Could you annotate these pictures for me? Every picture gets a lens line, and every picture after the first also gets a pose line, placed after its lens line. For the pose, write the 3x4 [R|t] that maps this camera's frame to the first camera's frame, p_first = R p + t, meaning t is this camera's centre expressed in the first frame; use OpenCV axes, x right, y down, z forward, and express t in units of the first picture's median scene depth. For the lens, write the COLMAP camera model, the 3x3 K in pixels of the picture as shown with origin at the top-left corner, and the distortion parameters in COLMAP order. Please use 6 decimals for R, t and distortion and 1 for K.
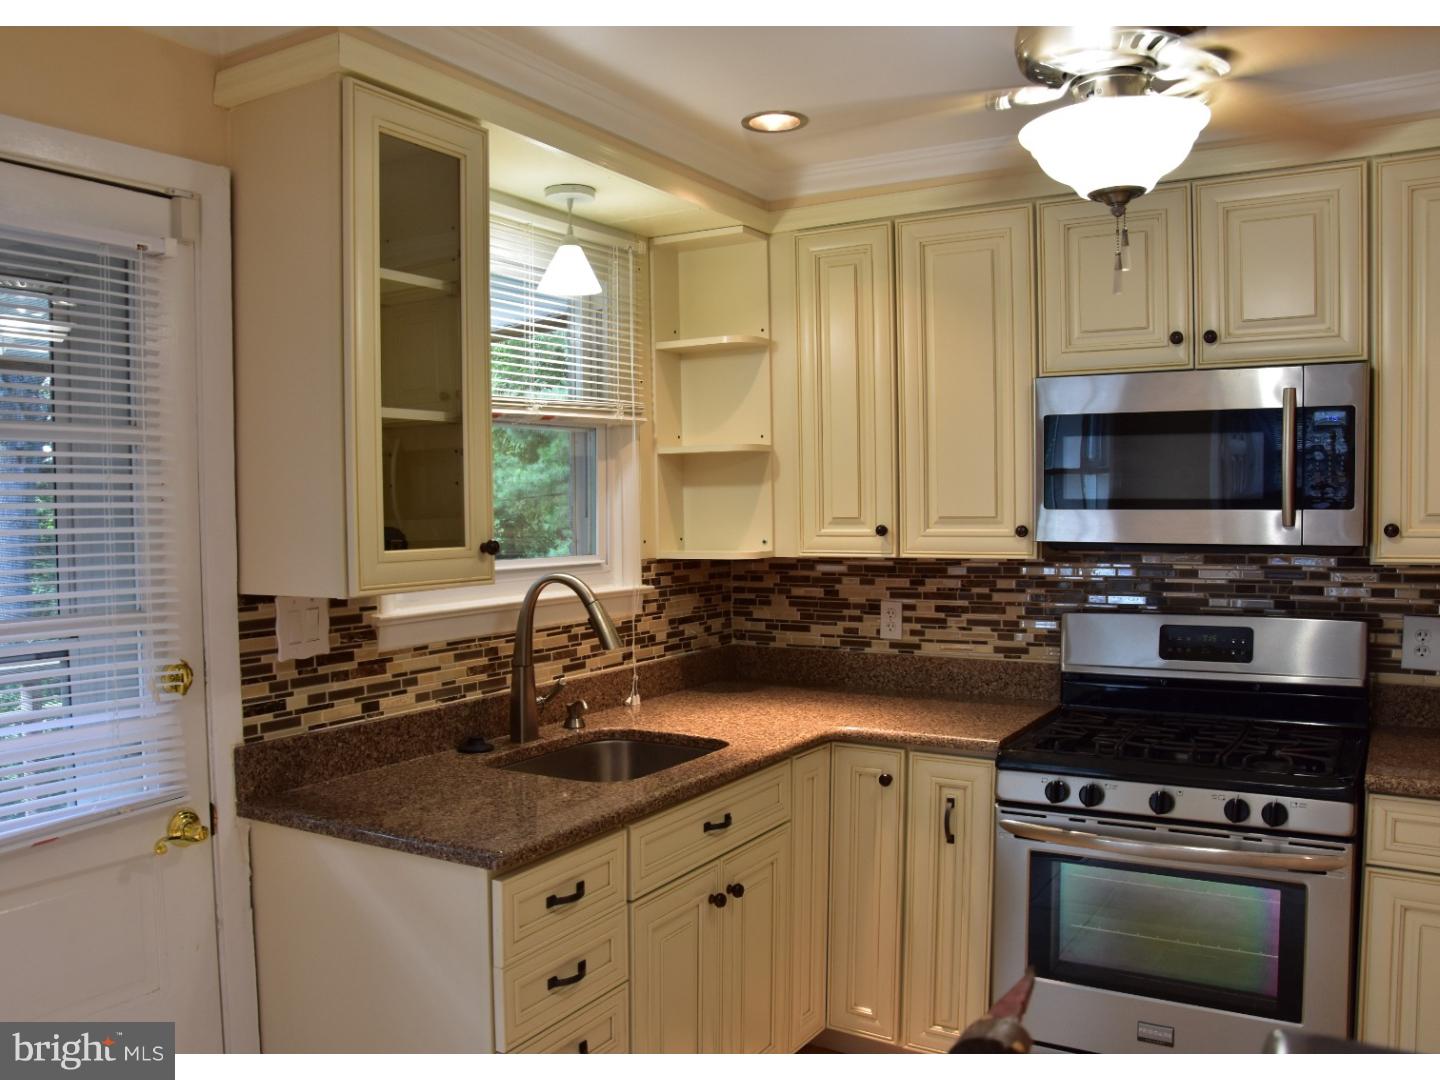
lens RADIAL K [[1198.0, 0, 684.9], [0, 1198.0, 551.5], [0, 0, 1]] dist [-0.168090, 0.119289]
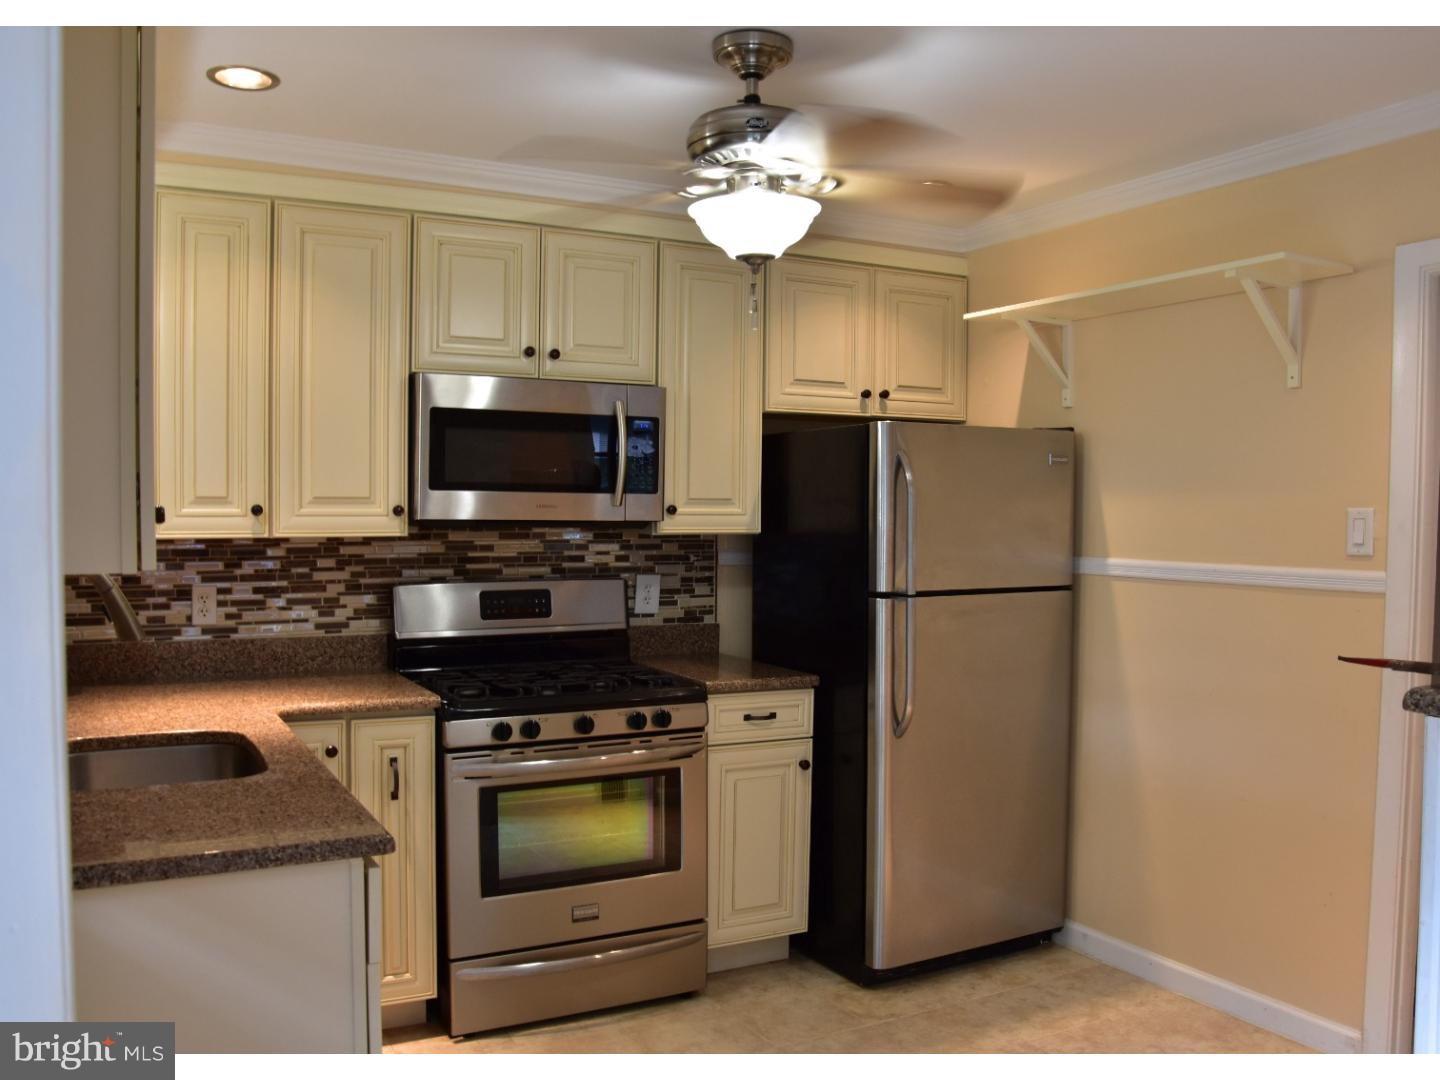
lens RADIAL K [[1198.0, 0, 684.9], [0, 1198.0, 551.5], [0, 0, 1]] dist [-0.168090, 0.119289]
pose [[0.505950, -0.016036, 0.862414, -0.499983], [0.023048, 0.999722, 0.005068, 0.020203], [-0.862255, 0.017313, 0.506179, 0.202129]]
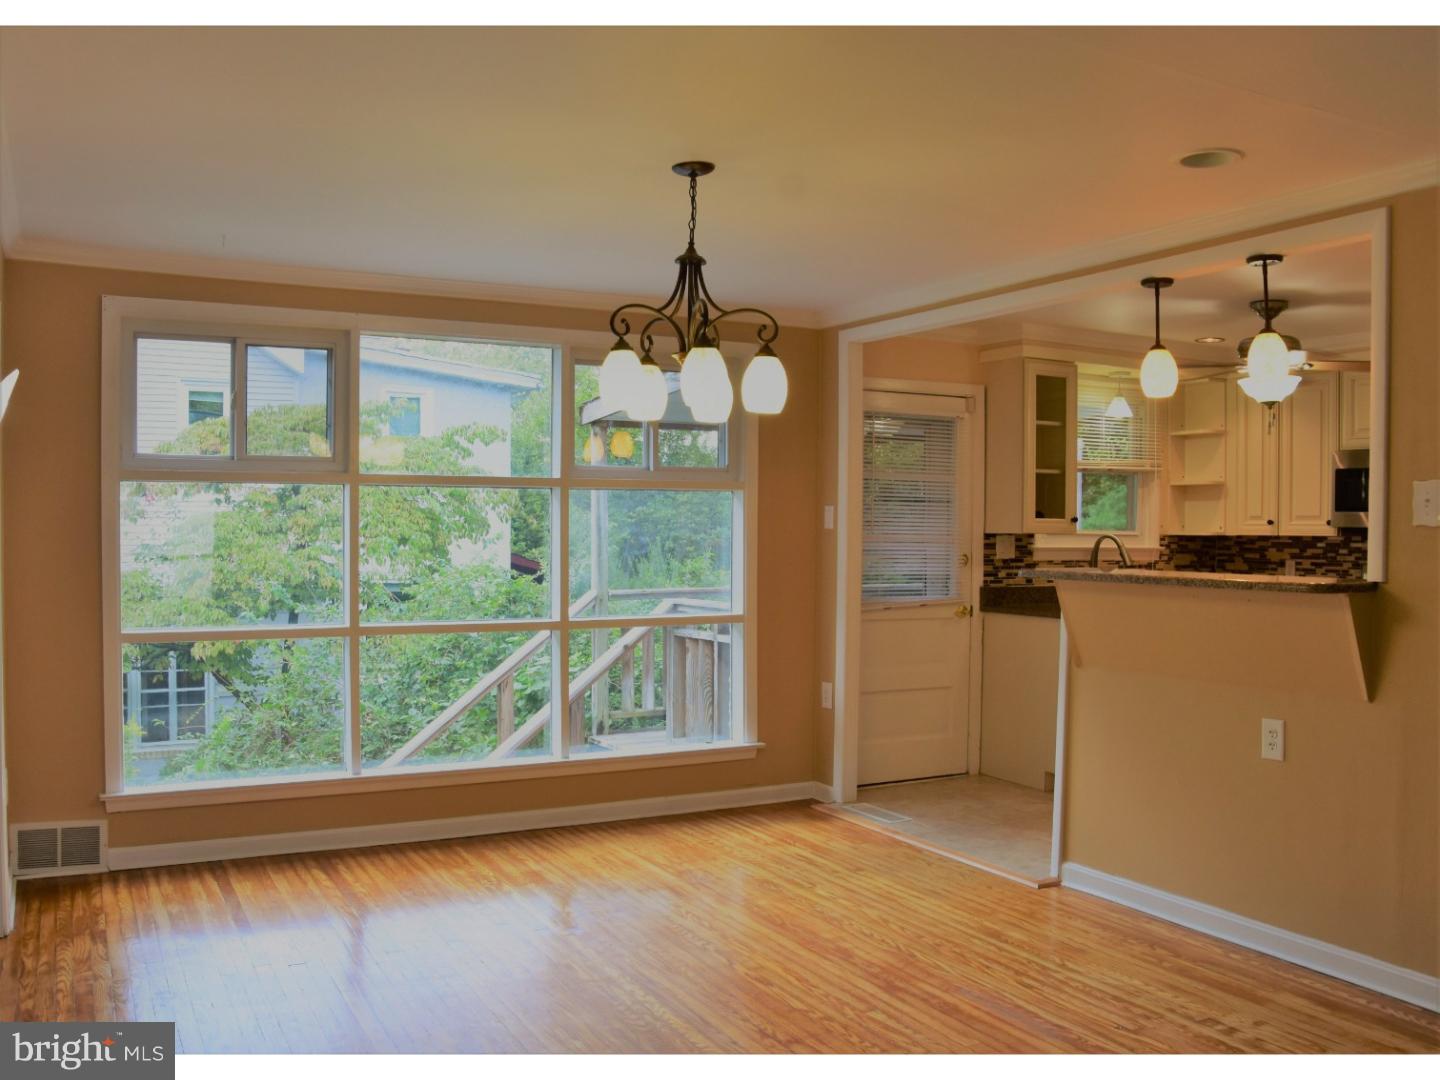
lens RADIAL K [[1198.0, 0, 684.9], [0, 1198.0, 551.5], [0, 0, 1]] dist [-0.168090, 0.119289]
pose [[0.846386, 0.032083, -0.531603, 0.379168], [-0.041377, 0.999128, -0.005580, 0.088680], [0.530961, 0.026719, 0.846975, -1.288424]]
